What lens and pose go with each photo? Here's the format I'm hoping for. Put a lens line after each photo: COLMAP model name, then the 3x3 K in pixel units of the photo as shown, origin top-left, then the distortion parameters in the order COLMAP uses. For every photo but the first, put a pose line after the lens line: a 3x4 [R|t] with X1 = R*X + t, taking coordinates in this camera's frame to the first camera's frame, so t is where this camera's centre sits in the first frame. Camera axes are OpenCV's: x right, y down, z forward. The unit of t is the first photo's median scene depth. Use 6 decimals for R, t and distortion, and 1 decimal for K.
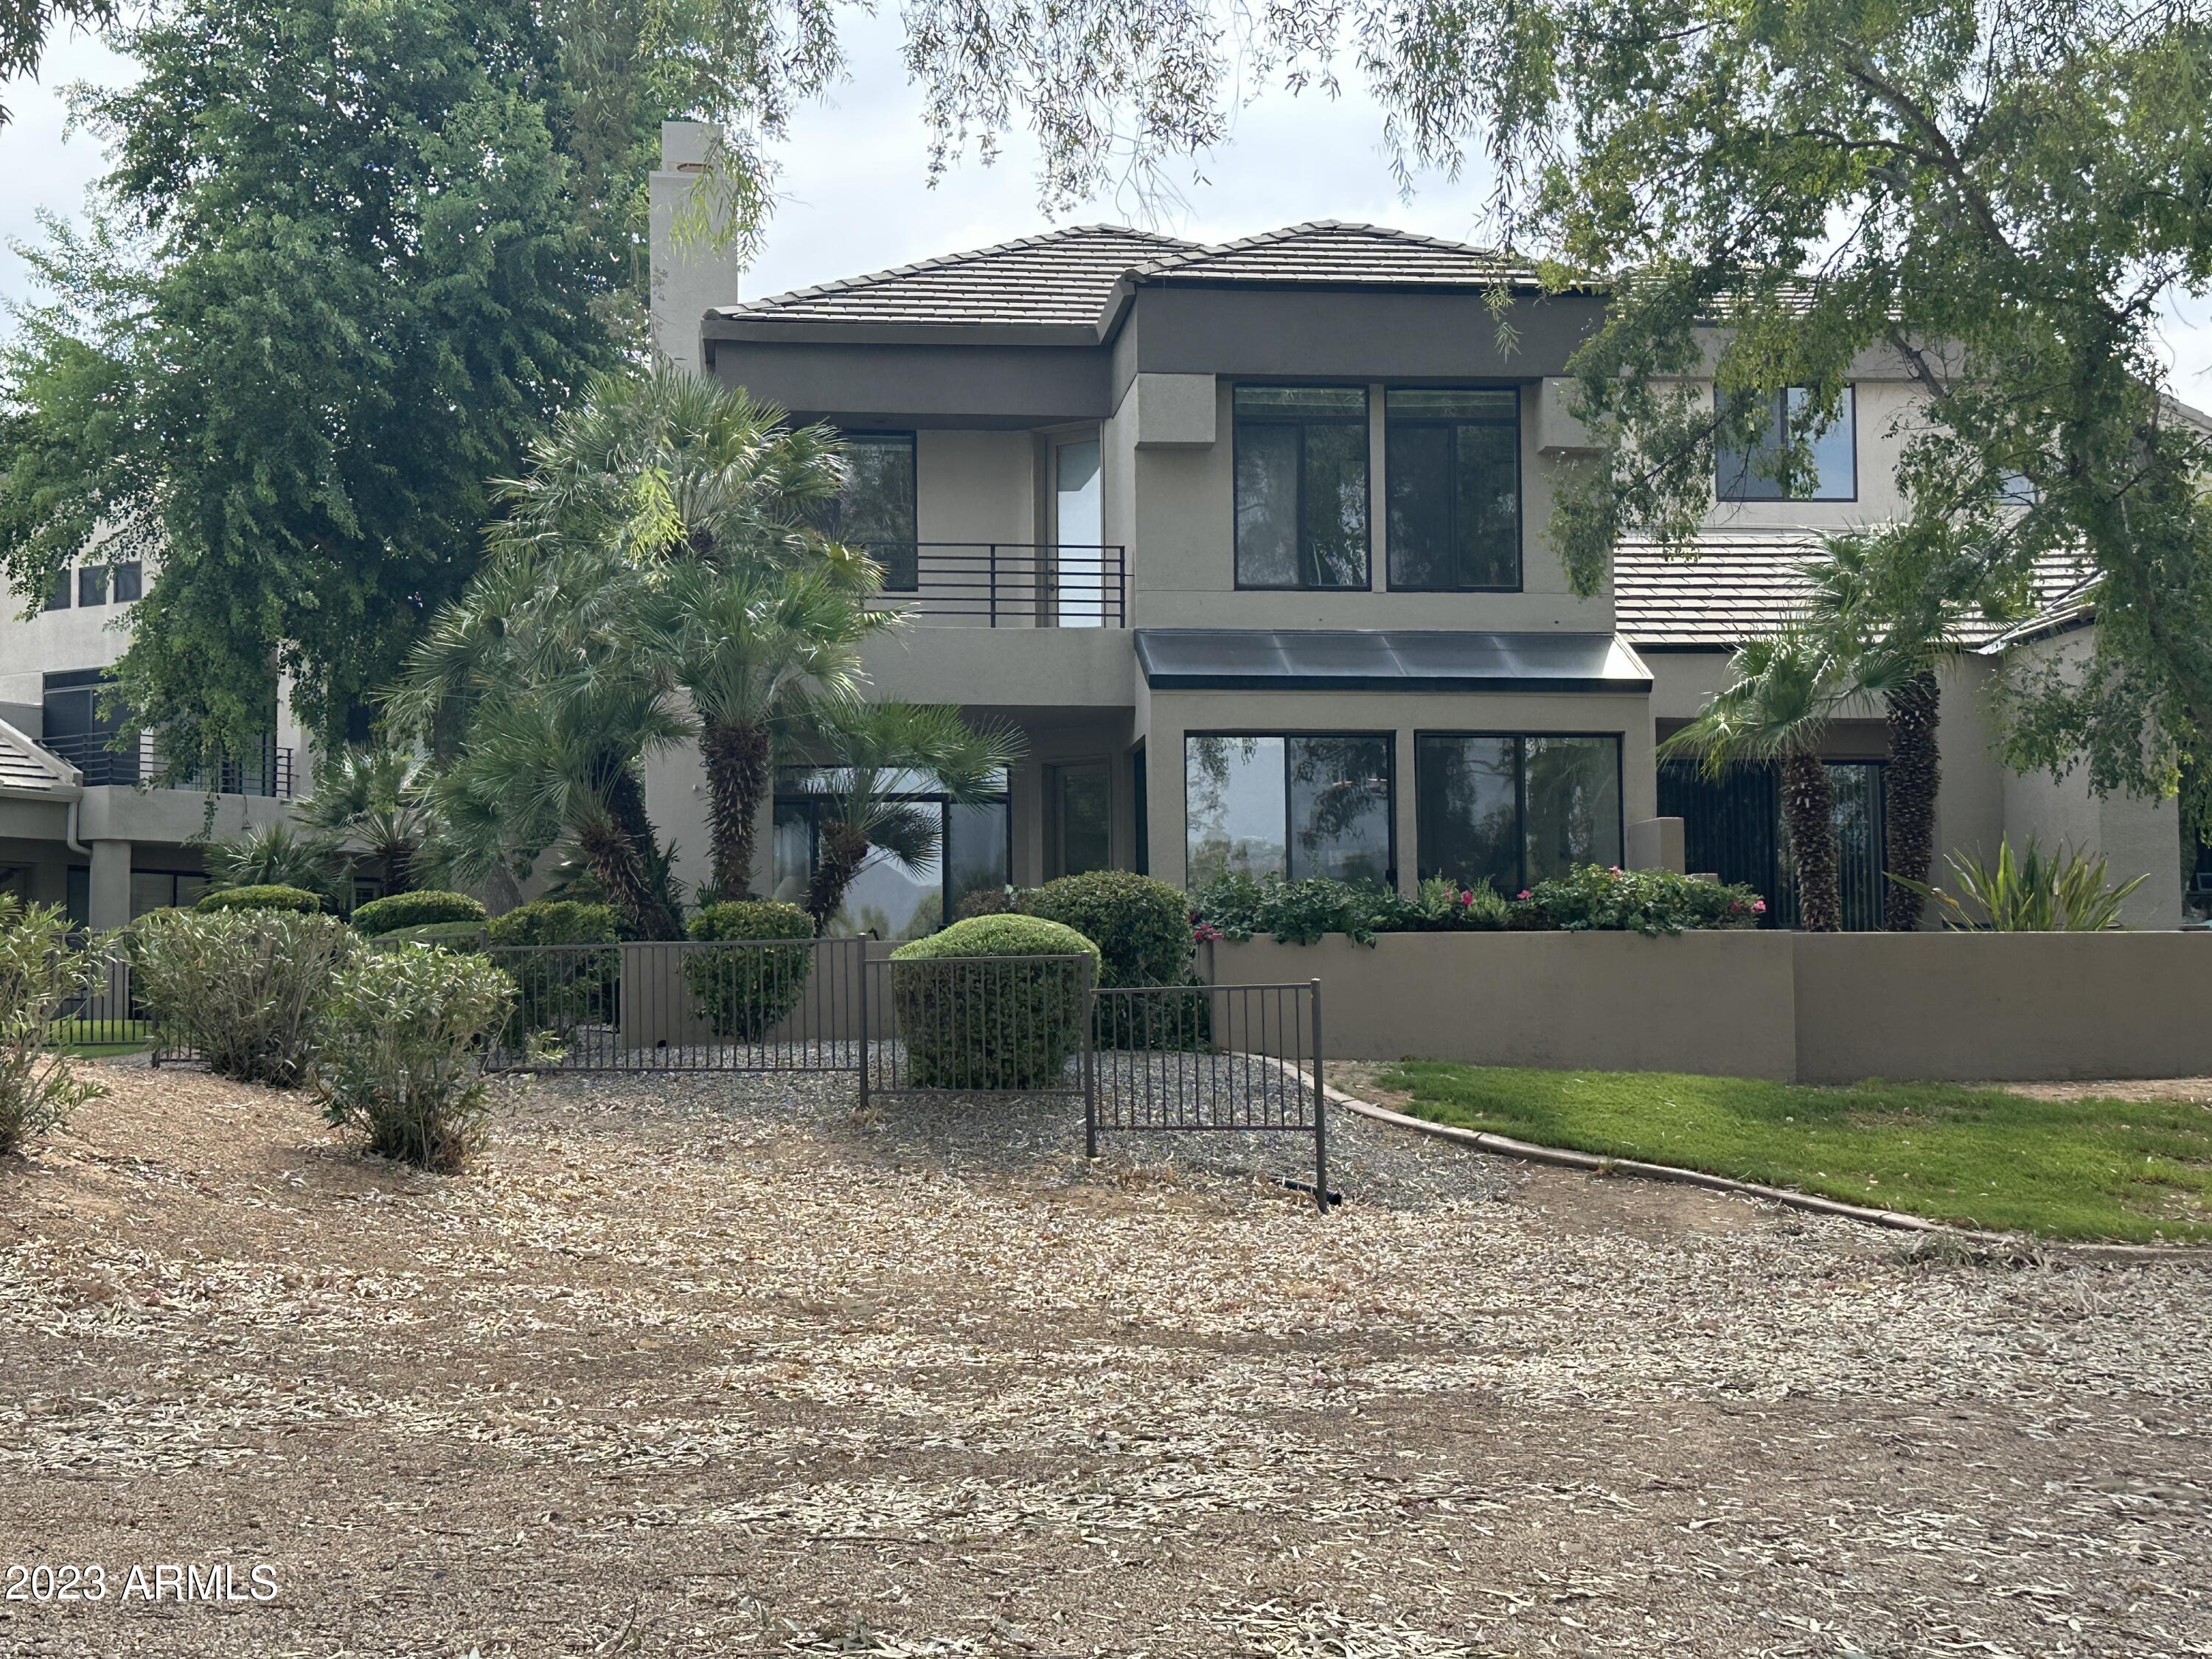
lens RADIAL K [[2979.3, 0, 1101.5], [0, 2979.3, 819.3], [0, 0, 1]] dist [0.337774, 0.007406]
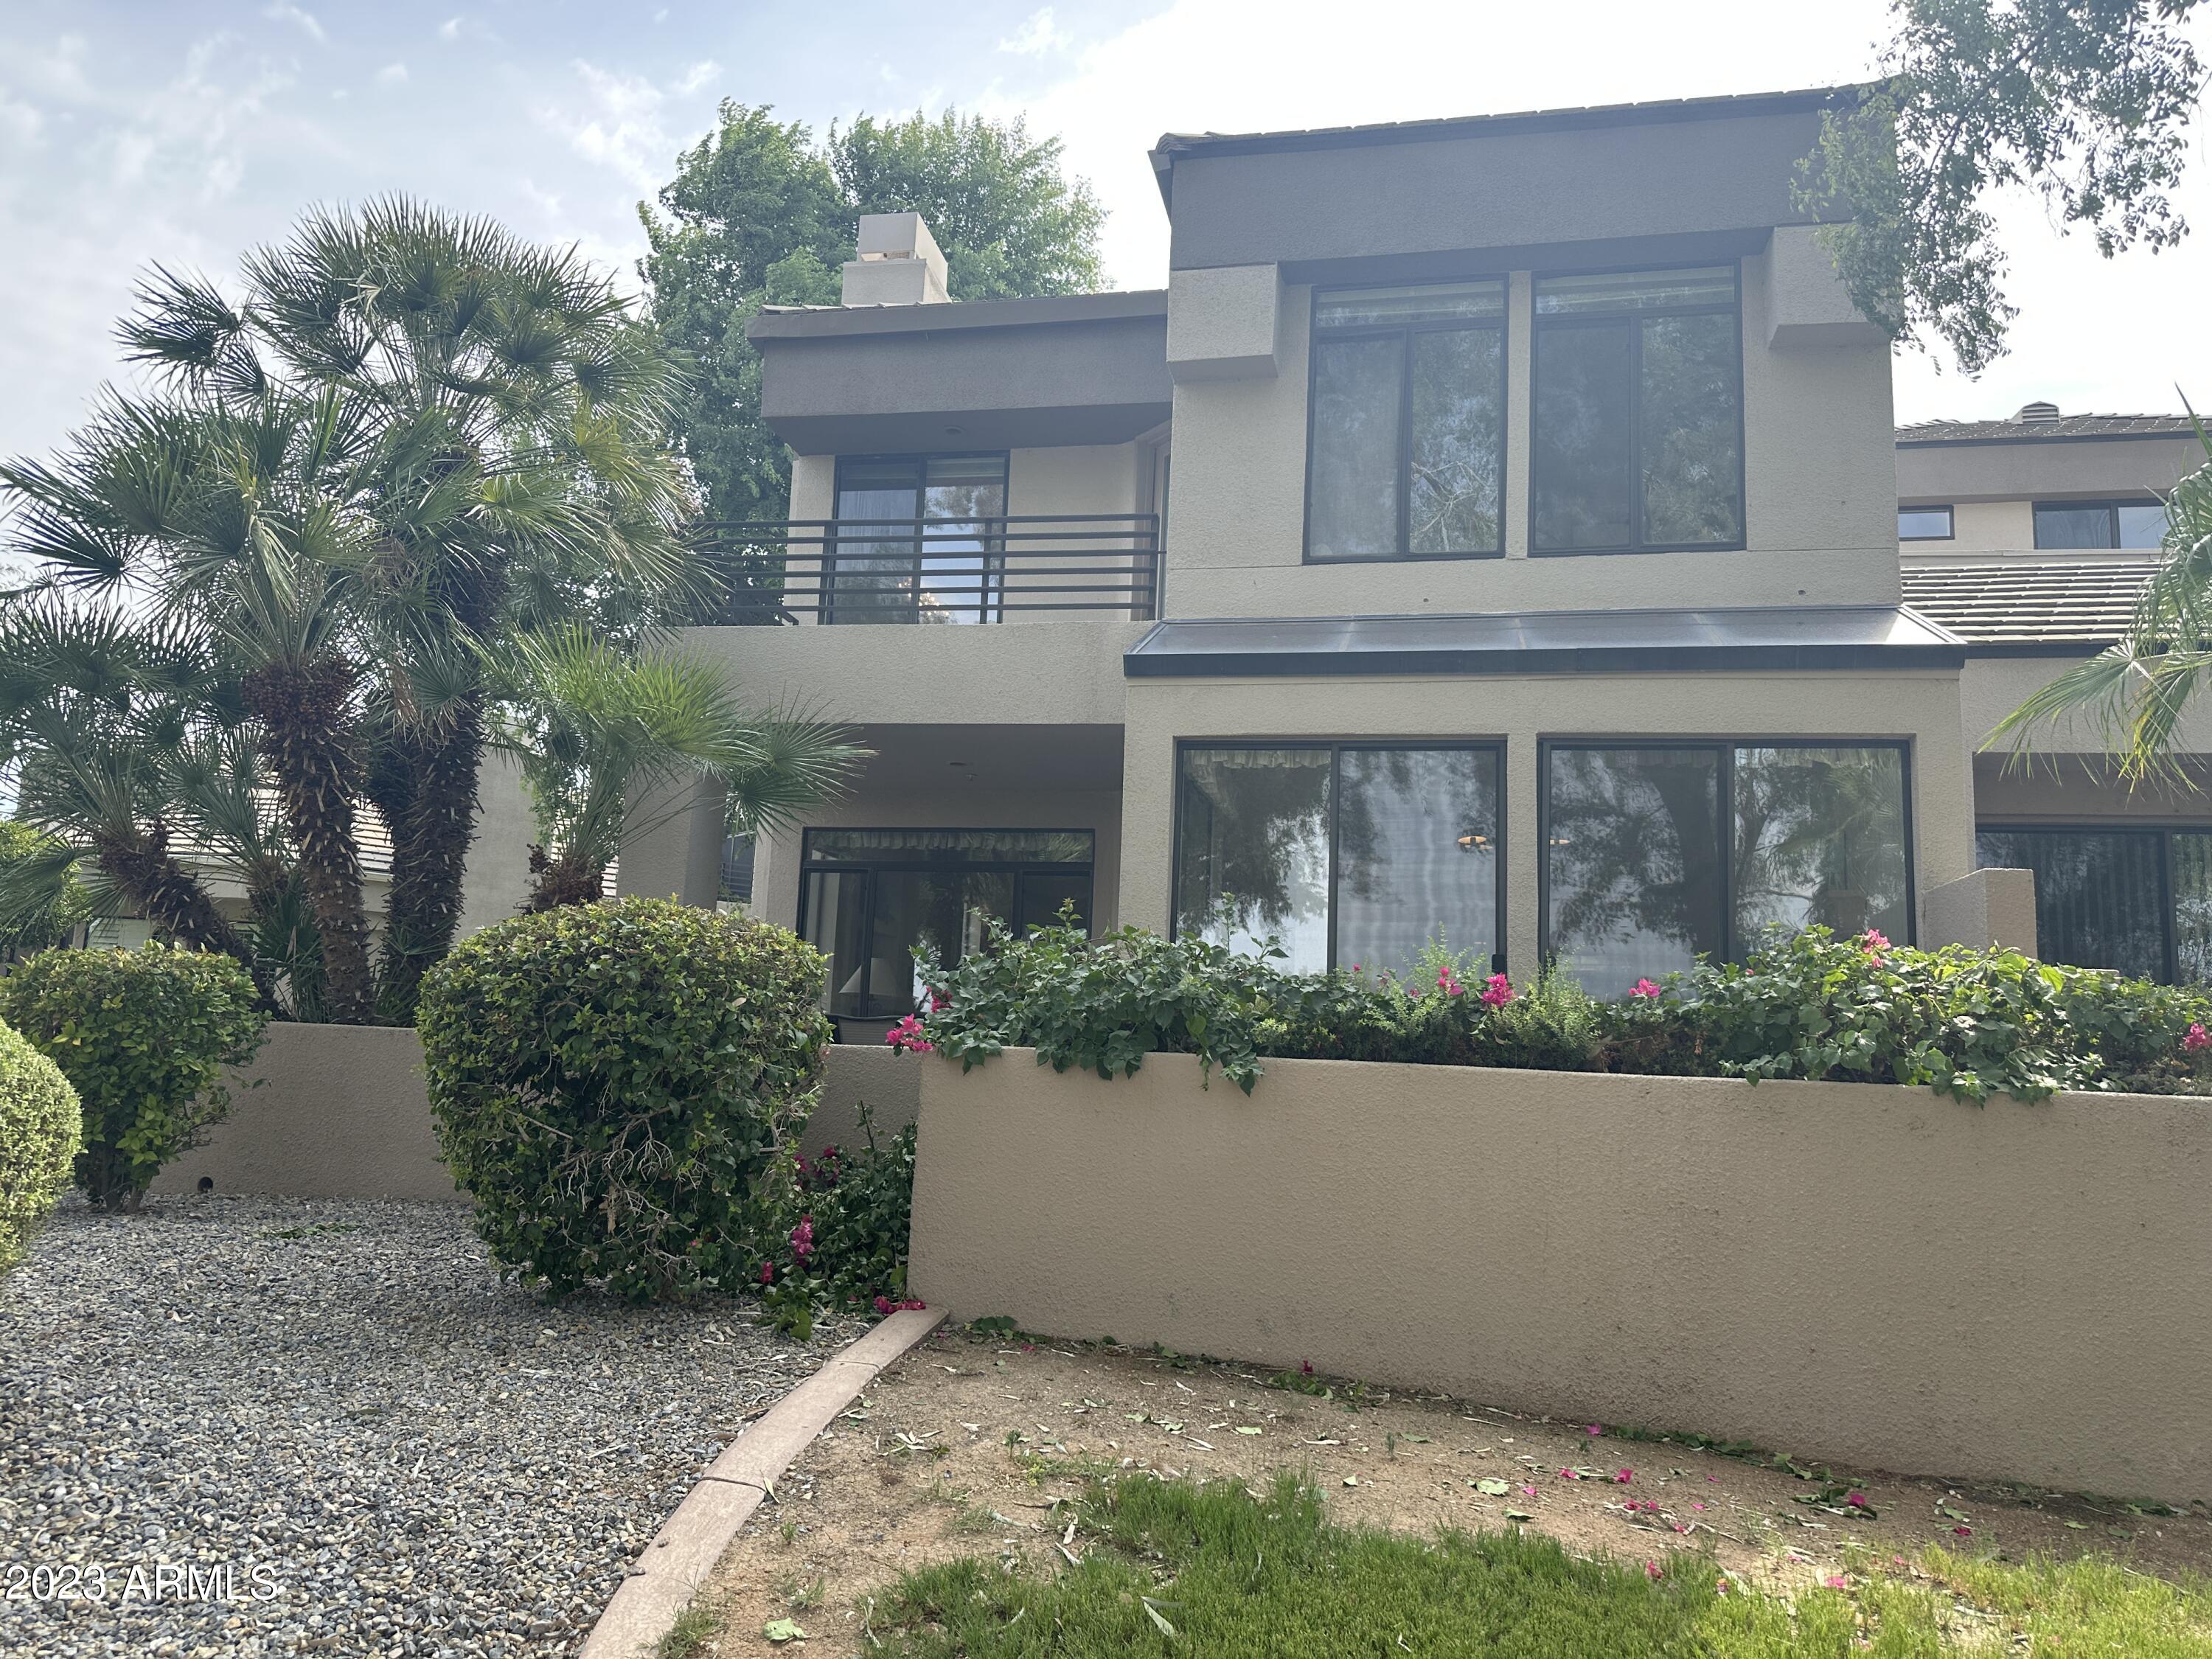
lens RADIAL K [[1547.0, 0, 1102.2], [0, 1547.0, 826.5], [0, 0, 1]] dist [0.062479, -0.082774]
pose [[0.946428, 0.004770, -0.322881, 0.123007], [-0.037530, 0.994740, -0.095312, 0.023153], [0.320728, 0.102323, 0.941628, 0.668715]]
